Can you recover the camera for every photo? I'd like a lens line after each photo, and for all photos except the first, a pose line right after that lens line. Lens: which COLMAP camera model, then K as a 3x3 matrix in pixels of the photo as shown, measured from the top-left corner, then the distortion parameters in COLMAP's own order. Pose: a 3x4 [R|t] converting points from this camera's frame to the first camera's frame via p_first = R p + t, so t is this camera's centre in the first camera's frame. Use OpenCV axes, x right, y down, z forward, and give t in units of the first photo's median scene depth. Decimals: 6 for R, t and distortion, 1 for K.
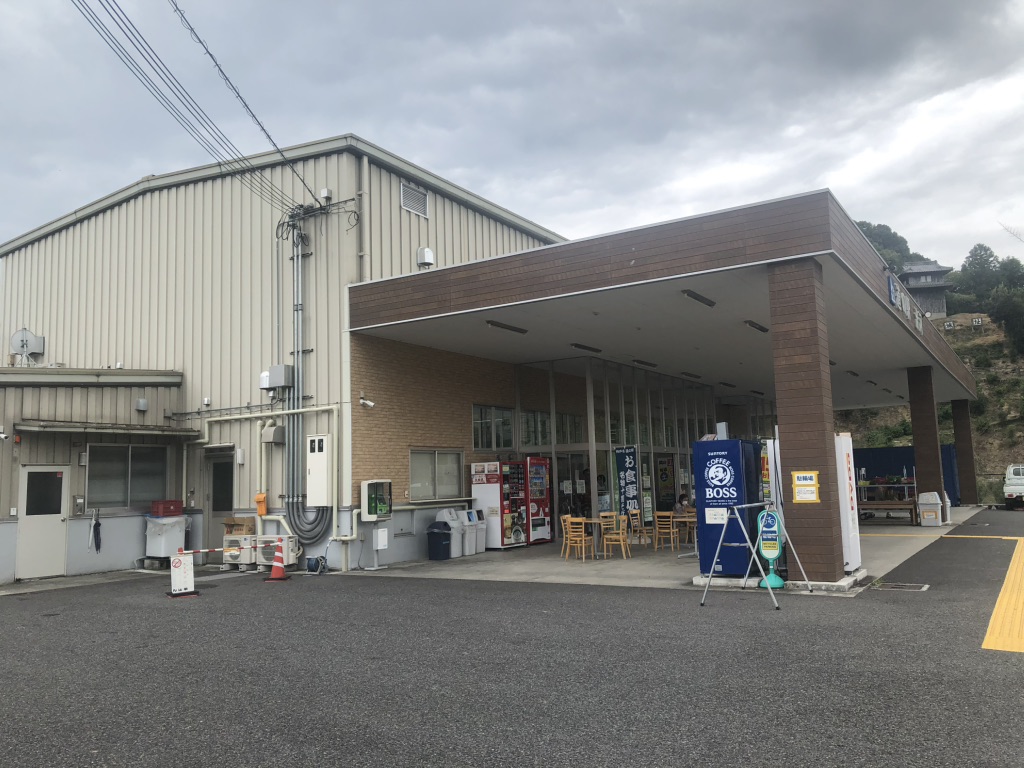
lens RADIAL K [[841.0, 0, 522.2], [0, 841.0, 380.9], [0, 0, 1]] dist [0.001280, -0.000086]
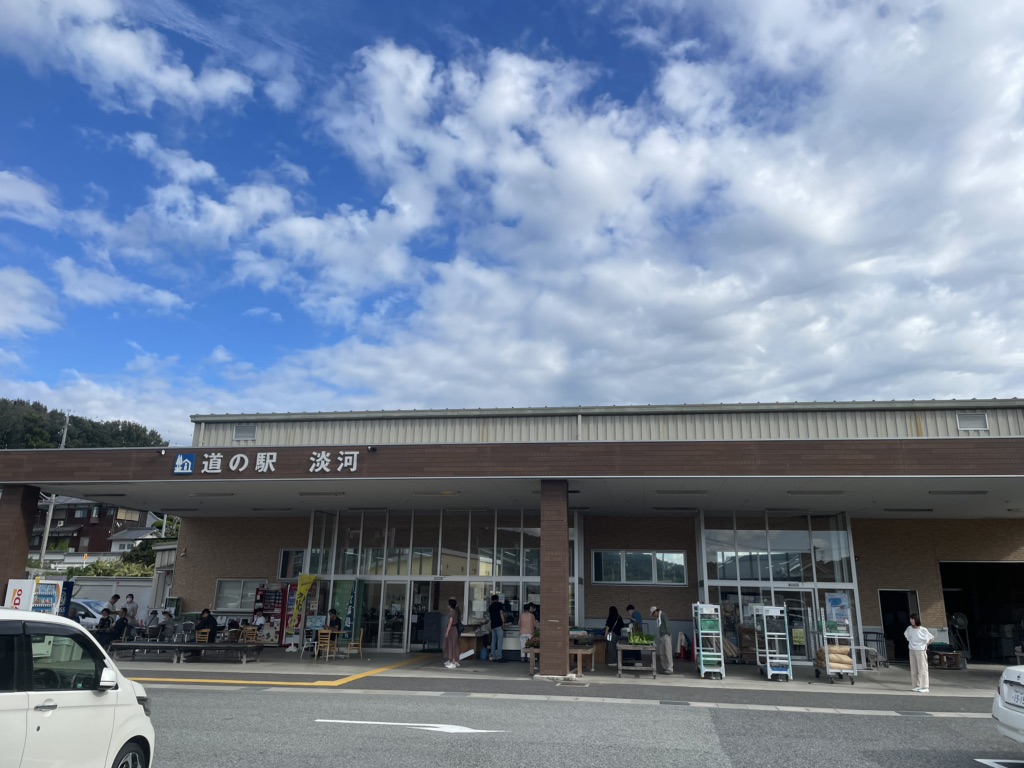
lens RADIAL K [[764.7, 0, 514.4], [0, 764.7, 364.3], [0, 0, 1]] dist [0.049648, -0.063363]
pose [[0.403467, -0.231814, -0.885142, 1.682896], [0.083441, 0.972665, -0.216701, 0.046211], [0.911182, 0.013574, 0.411781, 0.918036]]
